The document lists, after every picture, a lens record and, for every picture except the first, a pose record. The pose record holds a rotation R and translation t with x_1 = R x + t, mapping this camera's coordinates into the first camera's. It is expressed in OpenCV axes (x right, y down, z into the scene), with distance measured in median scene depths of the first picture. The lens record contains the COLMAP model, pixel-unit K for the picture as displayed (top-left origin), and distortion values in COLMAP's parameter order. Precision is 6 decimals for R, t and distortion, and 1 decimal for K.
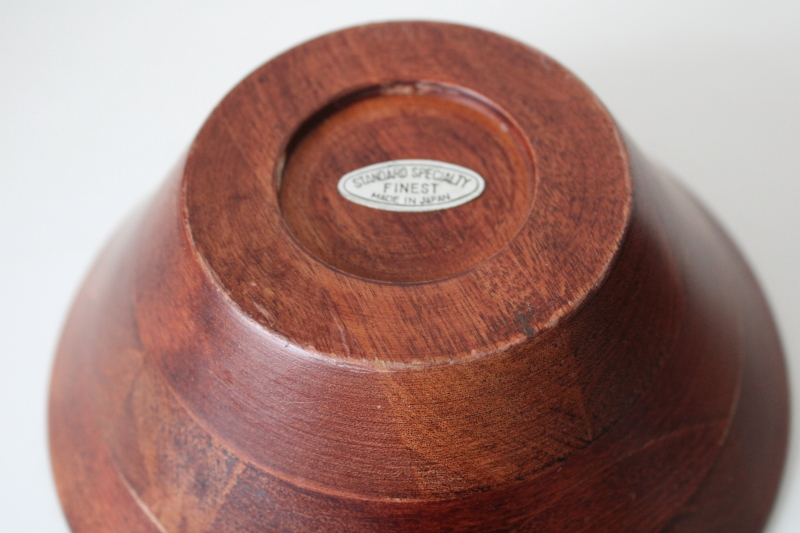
lens RADIAL K [[1166.2, 0, 399.2], [0, 1166.2, 267.9], [0, 0, 1]] dist [-0.023694, 0.000000]
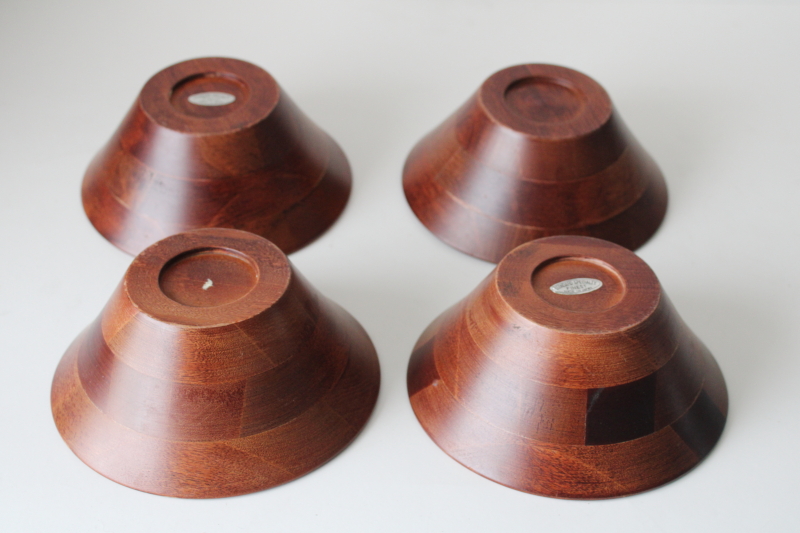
lens RADIAL K [[1166.2, 0, 401.1], [0, 1166.2, 265.8], [0, 0, 1]] dist [-0.023694, 0.000000]
pose [[0.995145, 0.010980, 0.097807, 0.226931], [0.008347, 0.980761, -0.195032, 1.038959], [-0.098067, 0.194902, 0.975908, -2.147556]]
